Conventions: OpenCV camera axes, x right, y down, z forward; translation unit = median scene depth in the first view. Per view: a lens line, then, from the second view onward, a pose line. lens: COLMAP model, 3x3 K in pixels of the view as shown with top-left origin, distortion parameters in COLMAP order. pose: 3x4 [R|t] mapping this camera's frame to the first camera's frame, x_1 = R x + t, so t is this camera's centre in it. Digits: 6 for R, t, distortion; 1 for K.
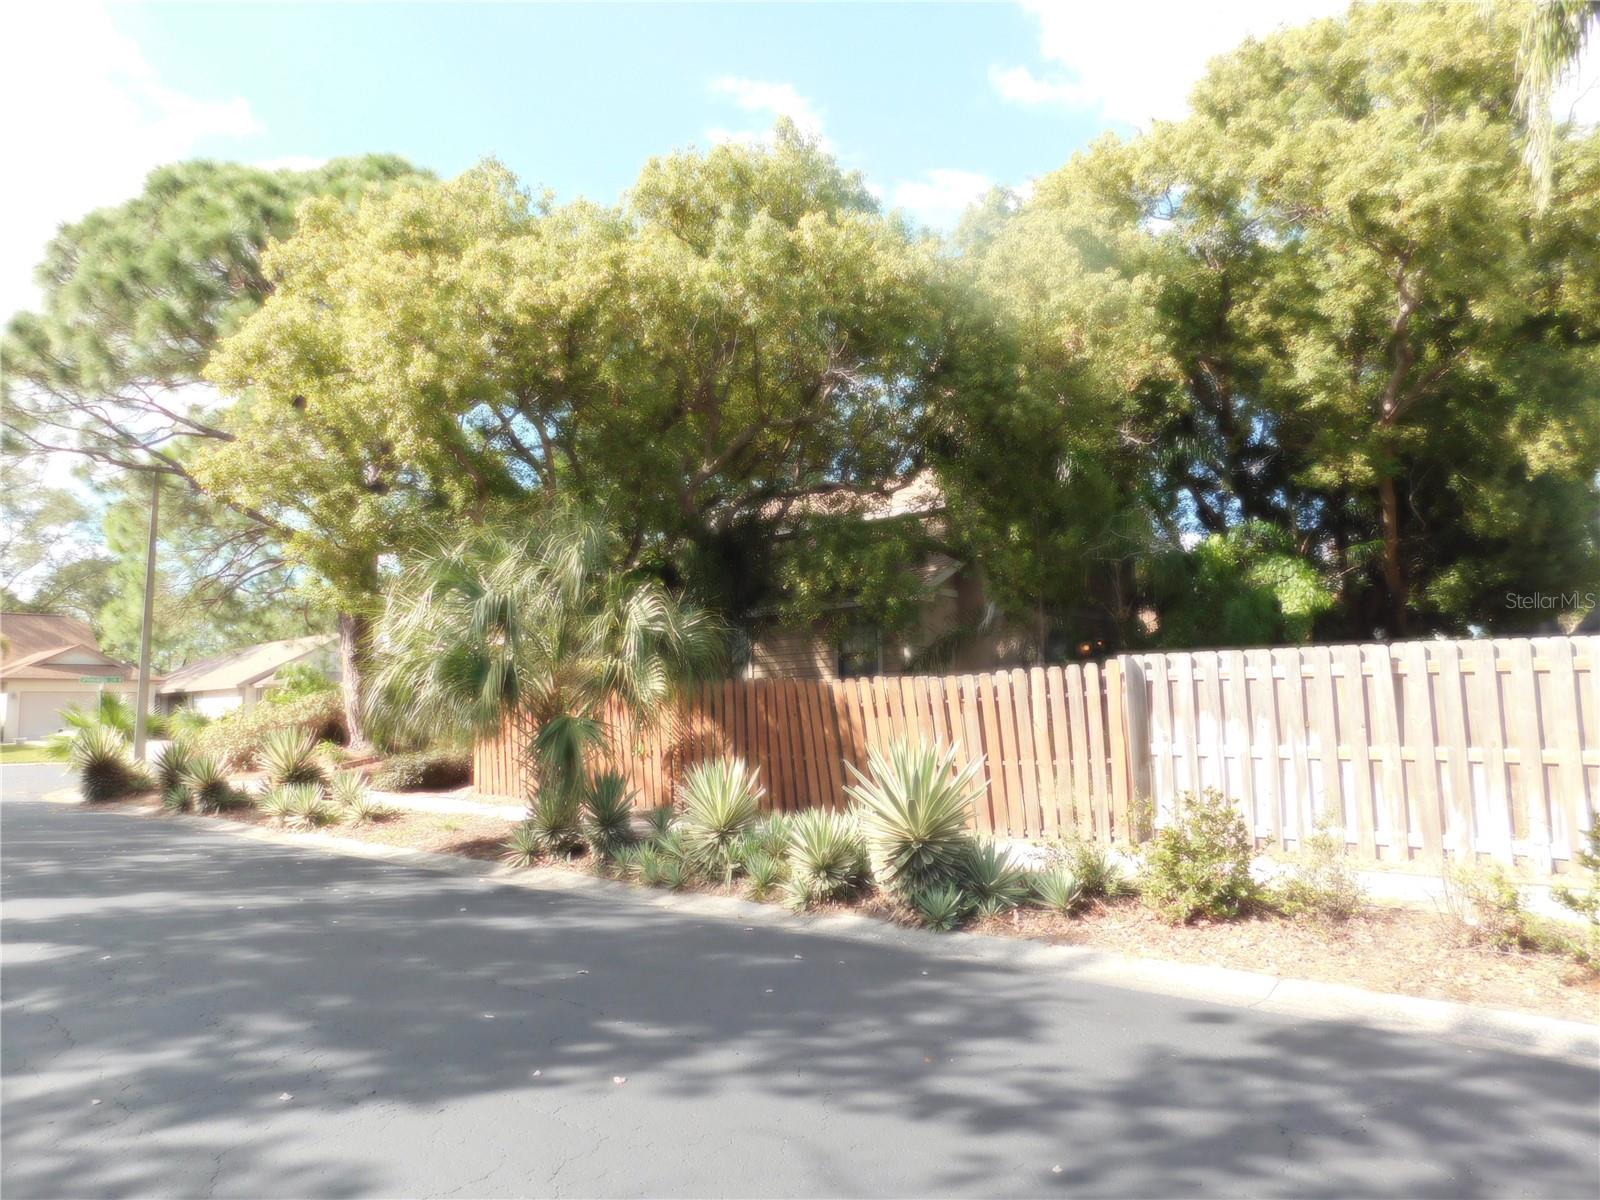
lens RADIAL K [[1068.8, 0, 797.5], [0, 1068.8, 592.7], [0, 0, 1]] dist [-0.065045, 0.062109]
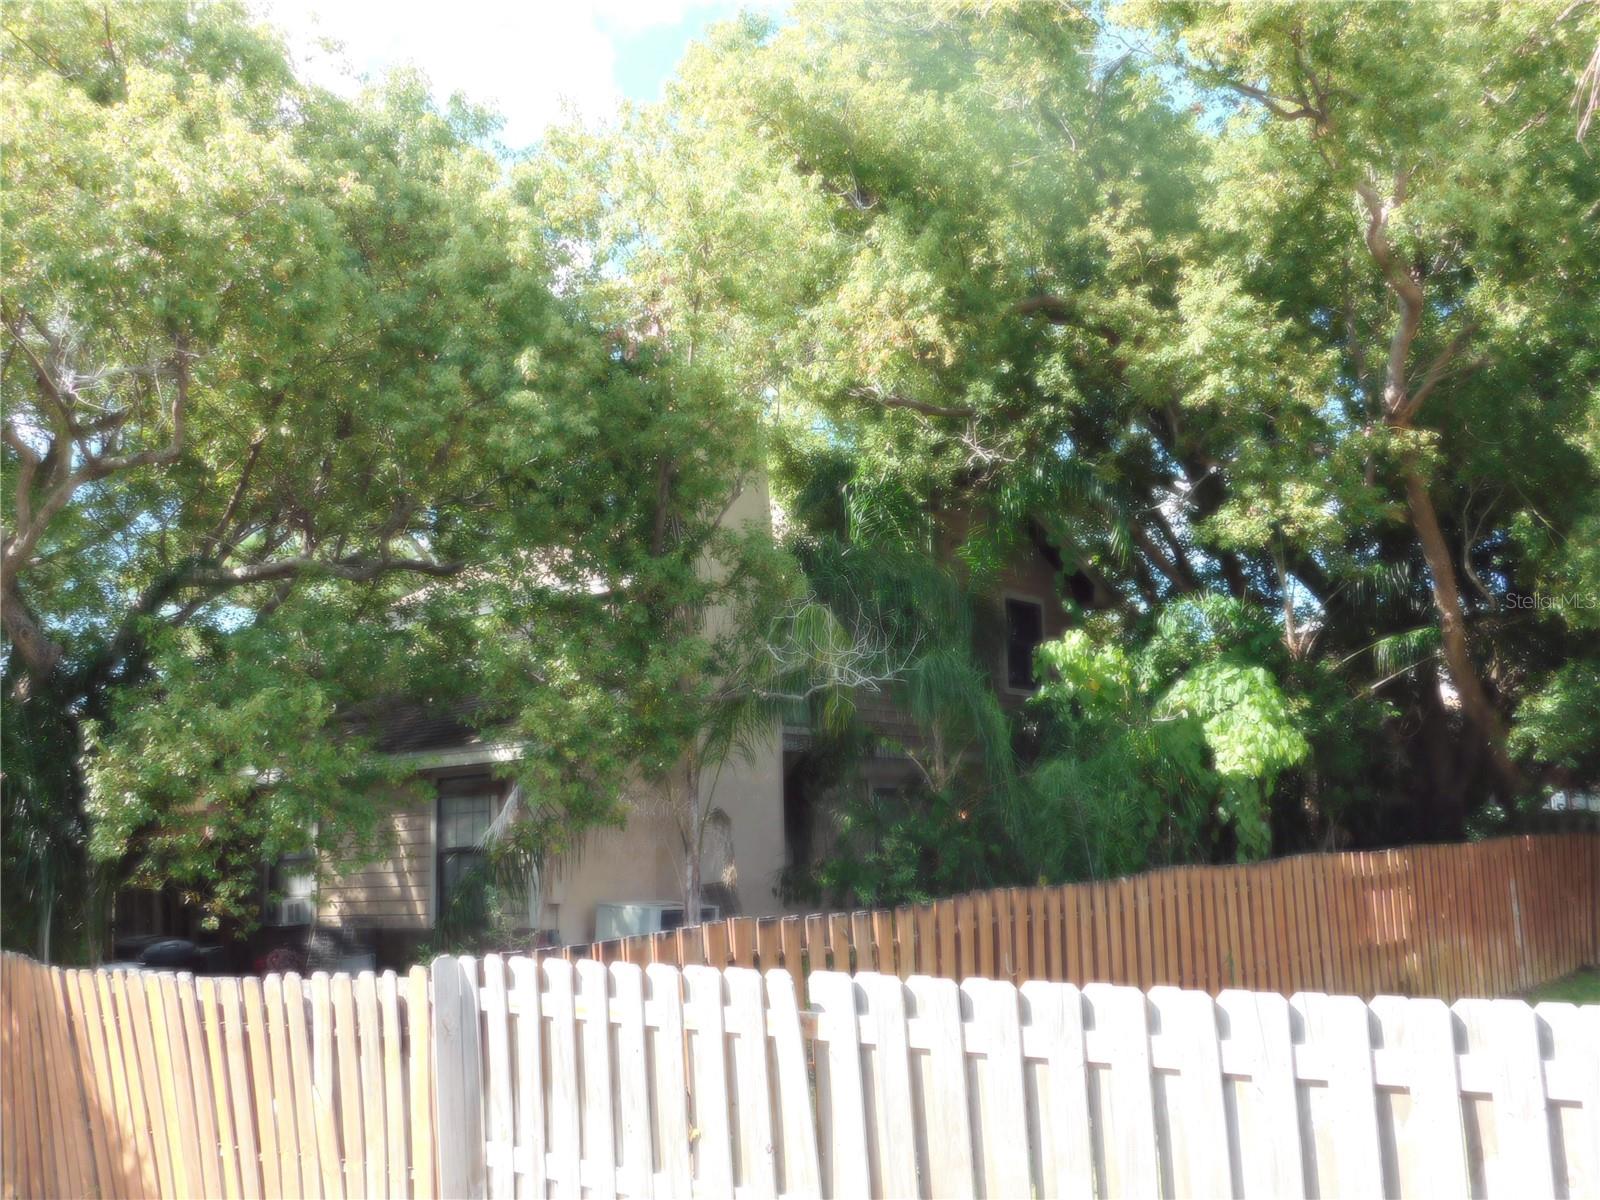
lens RADIAL K [[1690.3, 0, 800.0], [0, 1690.3, 600.0], [0, 0, 1]] dist [0.001236, -0.002831]
pose [[0.999146, -0.015816, -0.038180, 0.306193], [0.014629, 0.999407, -0.031185, -0.048670], [0.038651, 0.030600, 0.998784, 0.128187]]
